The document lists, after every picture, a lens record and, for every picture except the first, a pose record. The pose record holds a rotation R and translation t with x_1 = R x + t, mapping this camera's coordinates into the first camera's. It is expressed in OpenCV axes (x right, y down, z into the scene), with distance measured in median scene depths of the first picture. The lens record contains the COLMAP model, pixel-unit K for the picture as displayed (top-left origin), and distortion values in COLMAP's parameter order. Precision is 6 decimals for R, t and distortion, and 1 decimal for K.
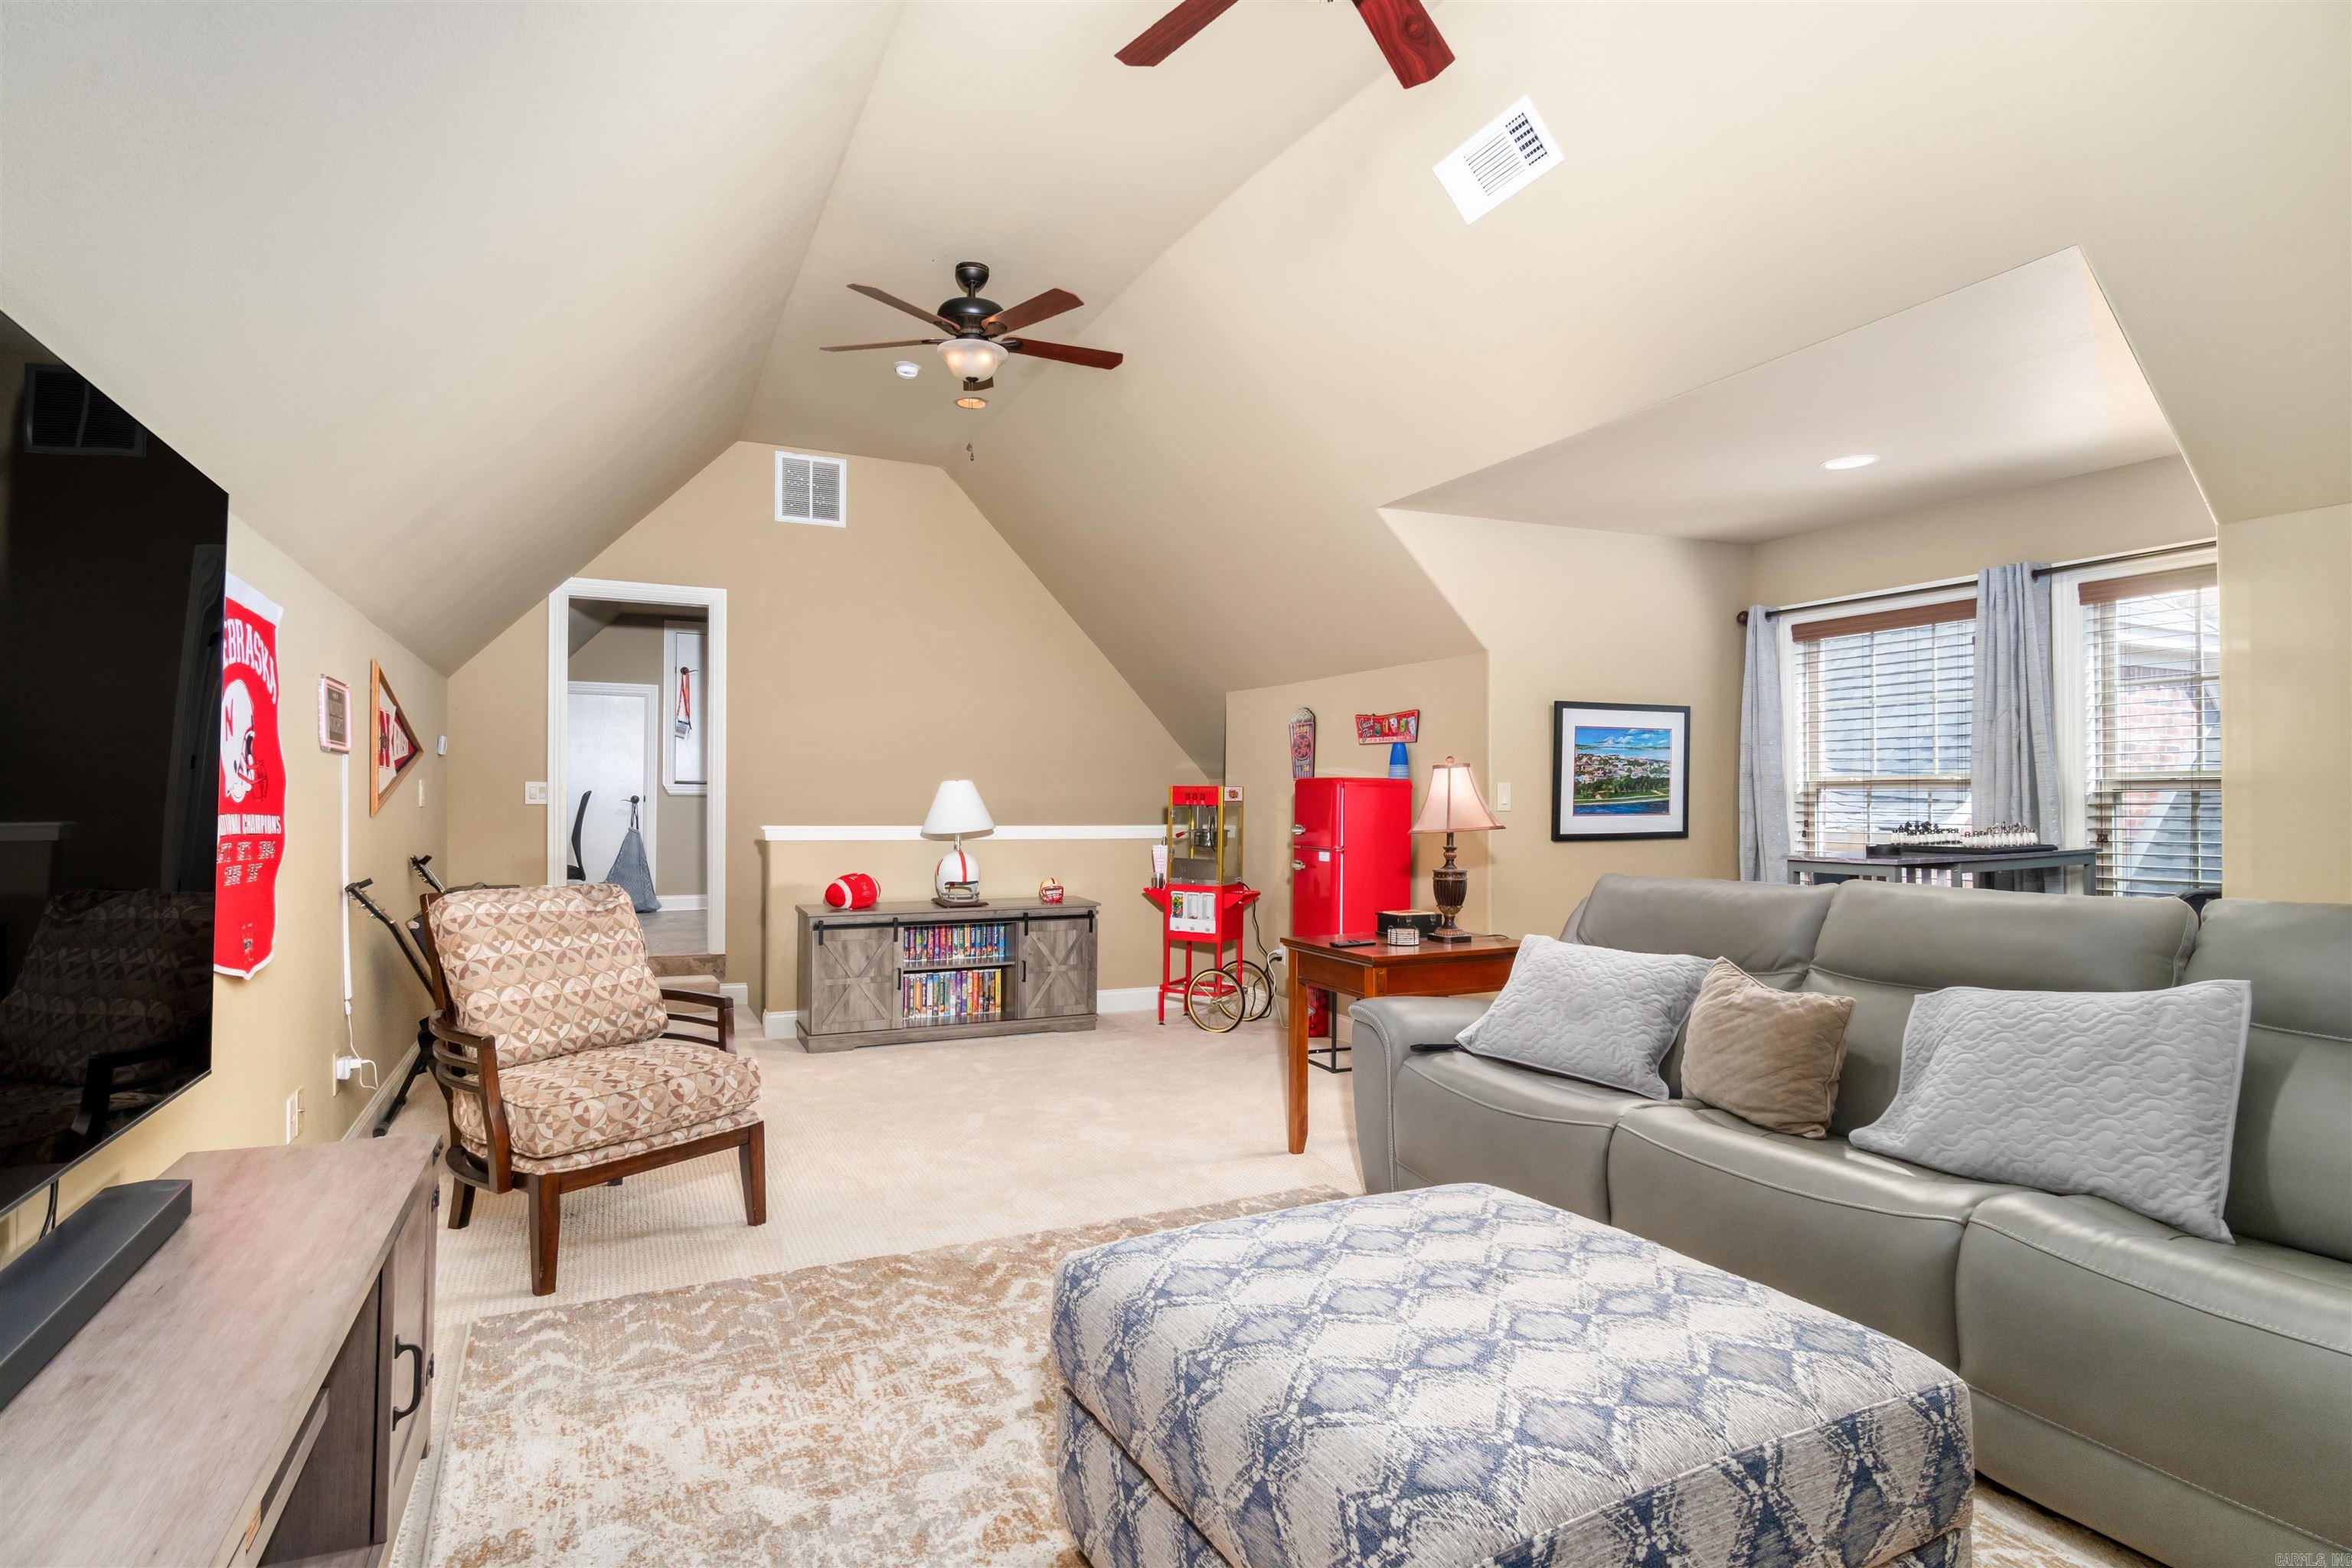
lens RADIAL K [[1193.3, 0, 1169.2], [0, 1193.3, 784.0], [0, 0, 1]] dist [-0.003198, -0.000073]
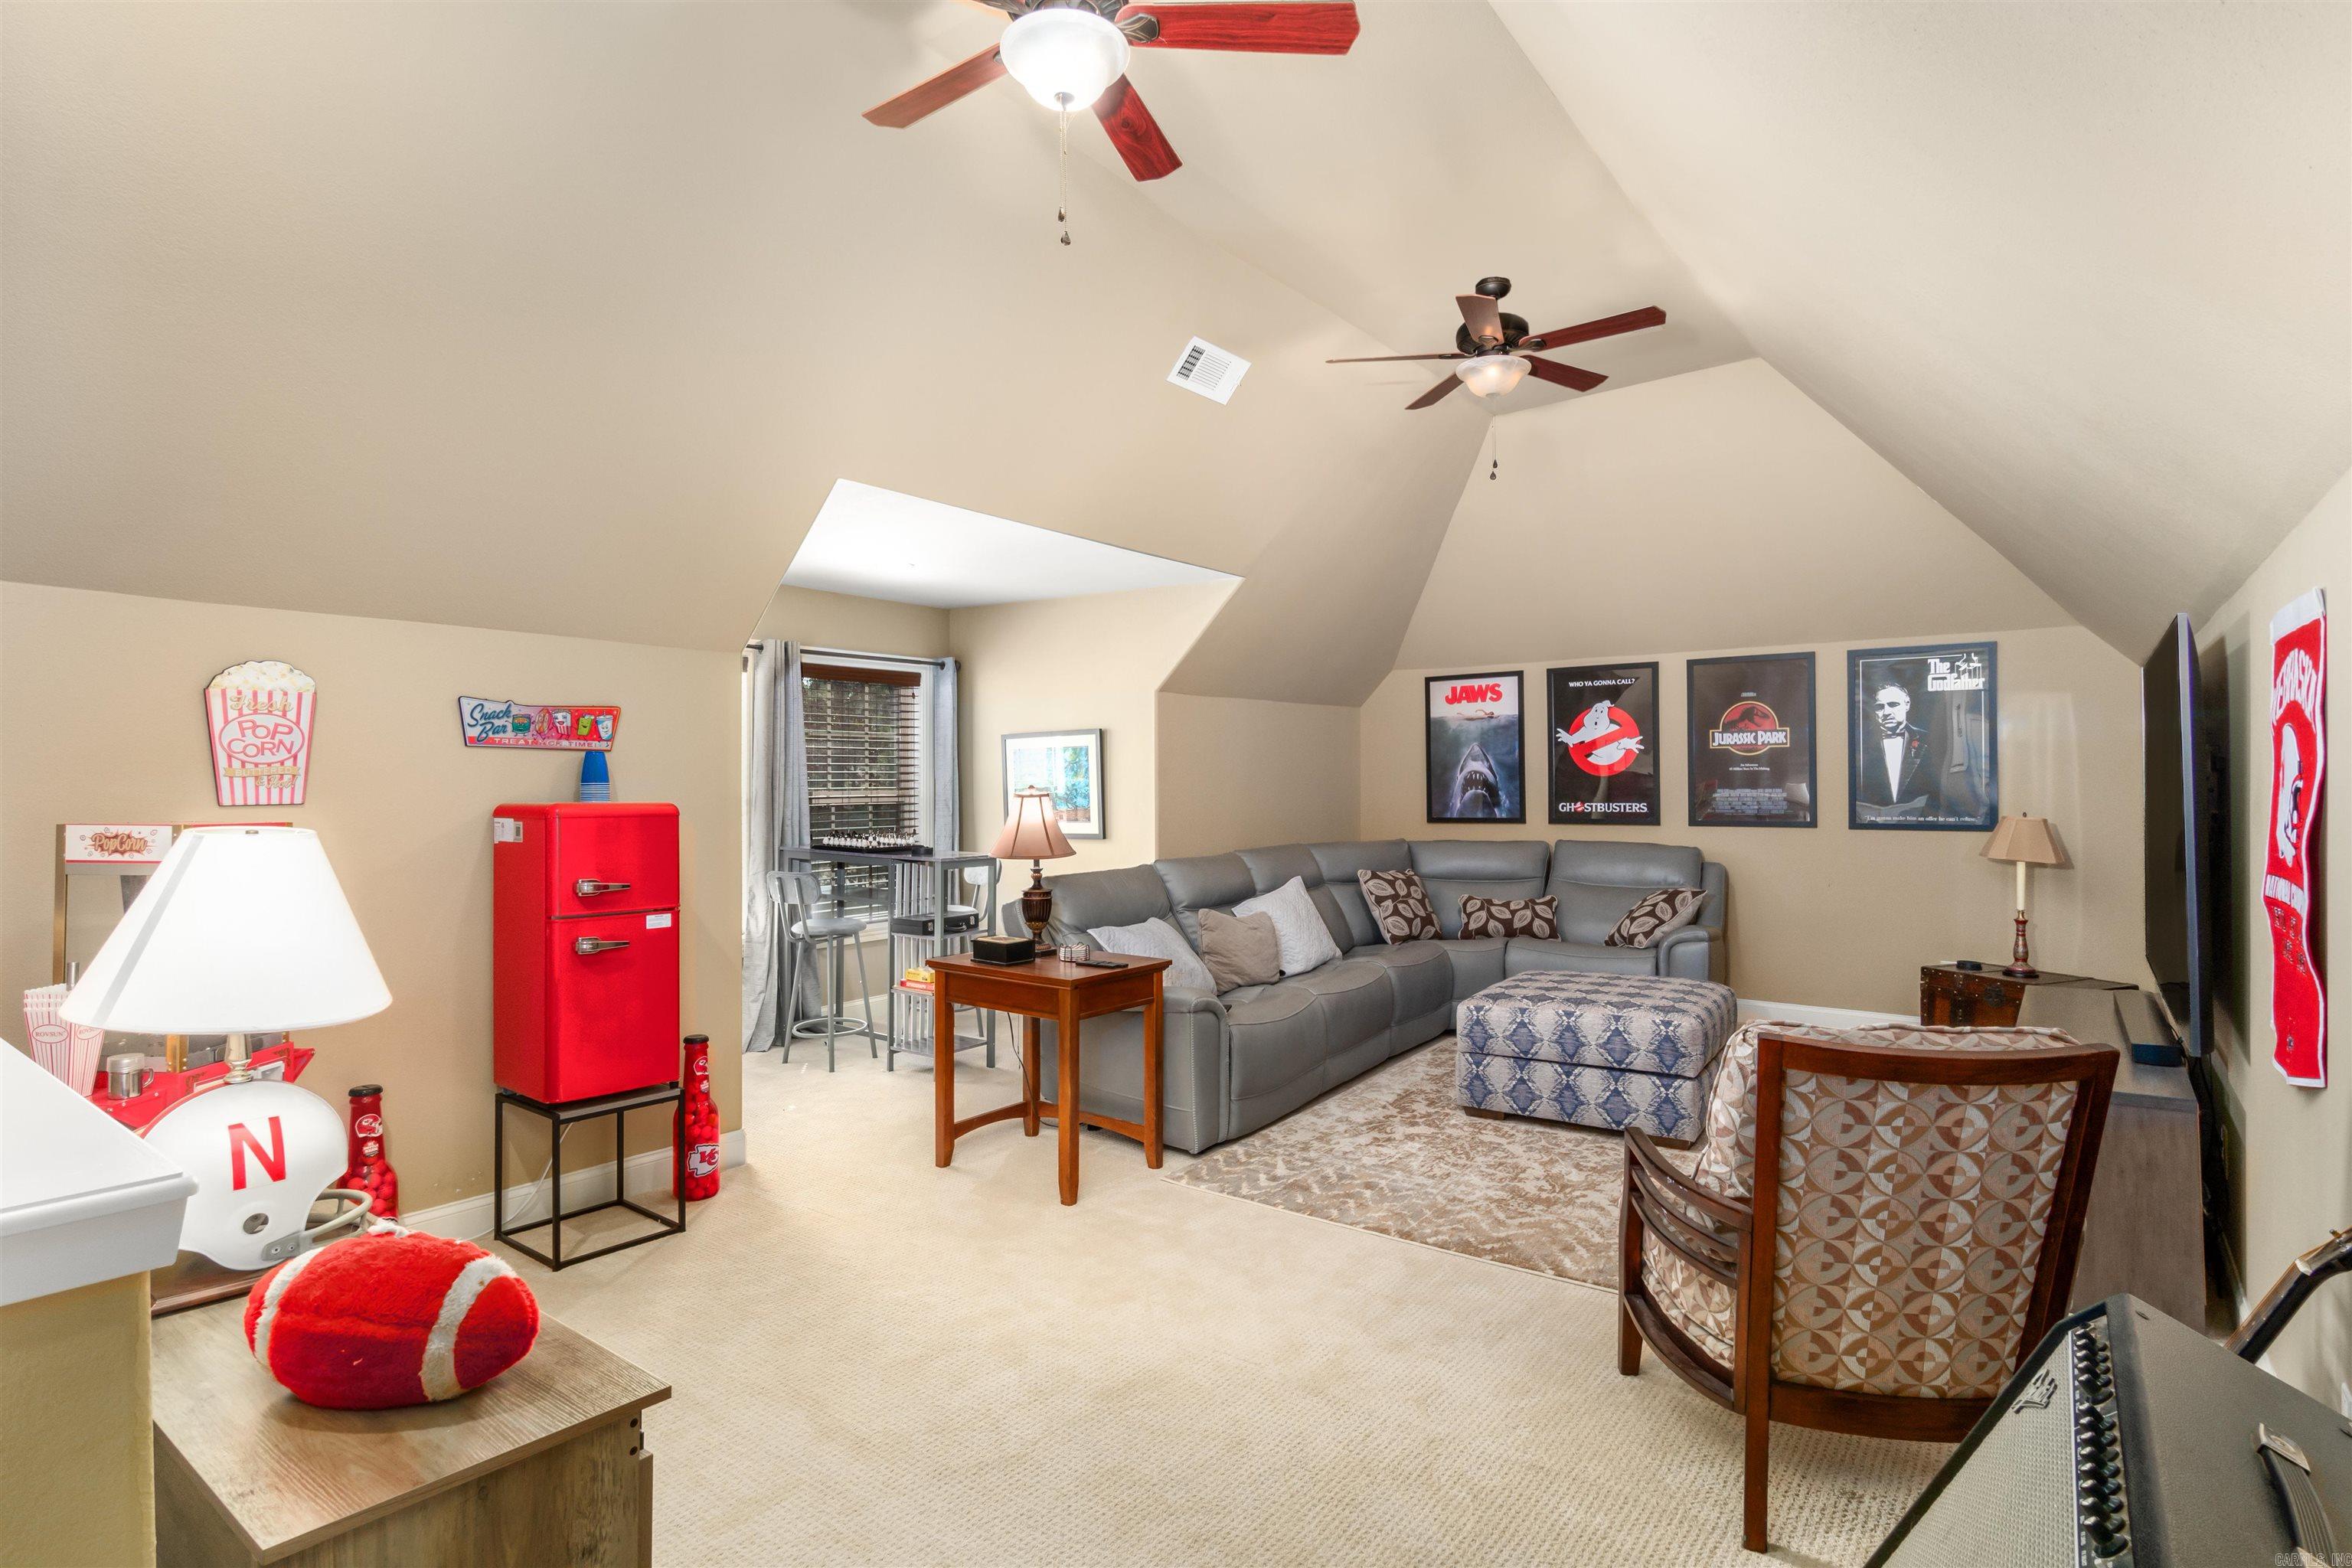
lens RADIAL K [[1193.3, 0, 1166.7], [0, 1193.3, 780.4], [0, 0, 1]] dist [-0.003198, -0.000073]
pose [[-0.459074, 0.000236, 0.888398, -0.959950], [-0.009142, 0.999946, -0.004990, -0.028712], [-0.888351, -0.010412, -0.459047, 1.716697]]
